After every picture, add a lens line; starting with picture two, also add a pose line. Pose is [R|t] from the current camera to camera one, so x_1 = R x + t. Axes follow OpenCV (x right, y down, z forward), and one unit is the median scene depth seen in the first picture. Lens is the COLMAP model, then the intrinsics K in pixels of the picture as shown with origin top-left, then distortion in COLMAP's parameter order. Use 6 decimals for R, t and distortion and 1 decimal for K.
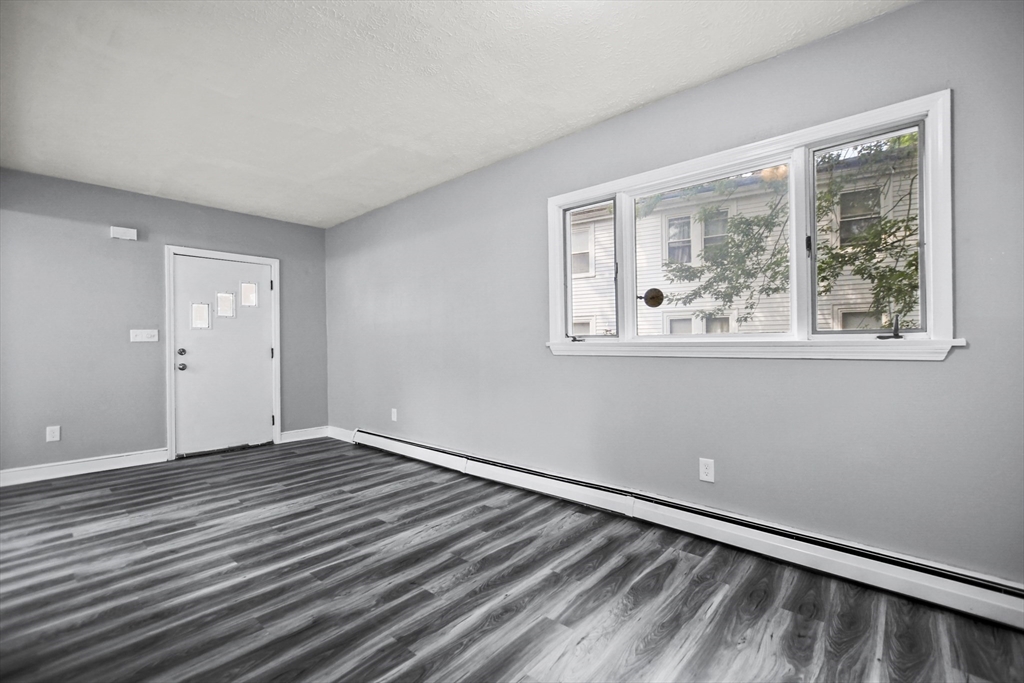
lens RADIAL K [[453.9, 0, 505.3], [0, 453.9, 343.8], [0, 0, 1]] dist [-0.011461, 0.004171]
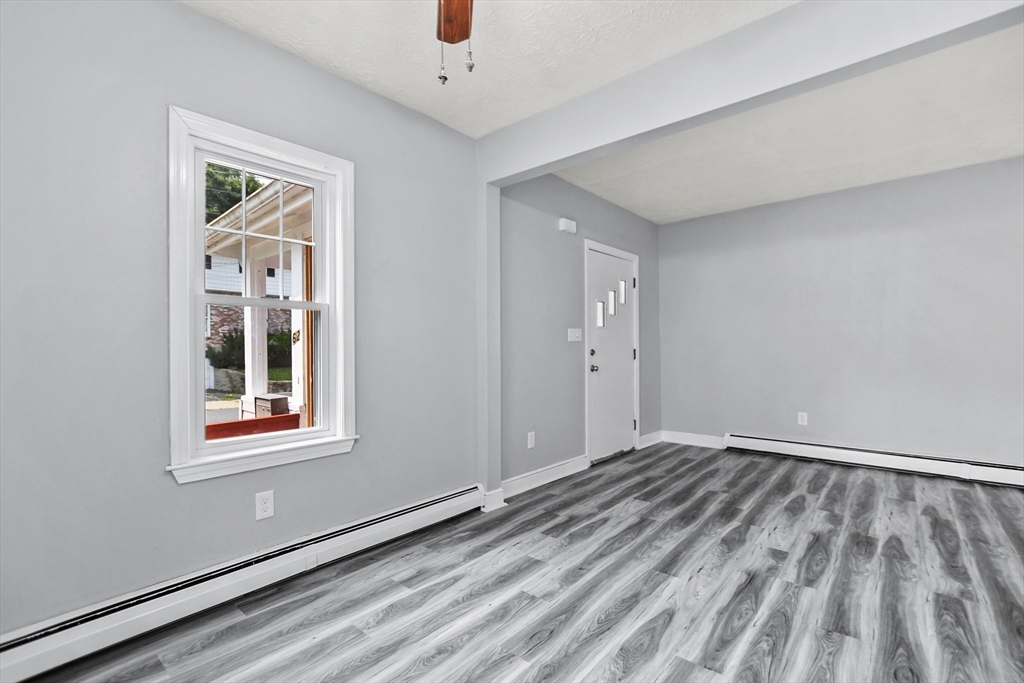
lens RADIAL K [[453.9, 0, 515.9], [0, 453.9, 346.0], [0, 0, 1]] dist [-0.011461, 0.004171]
pose [[0.999595, 0.006898, 0.027613, -1.257206], [-0.006776, 0.999967, -0.004520, 0.013854], [-0.027643, 0.004331, 0.999608, 0.077606]]
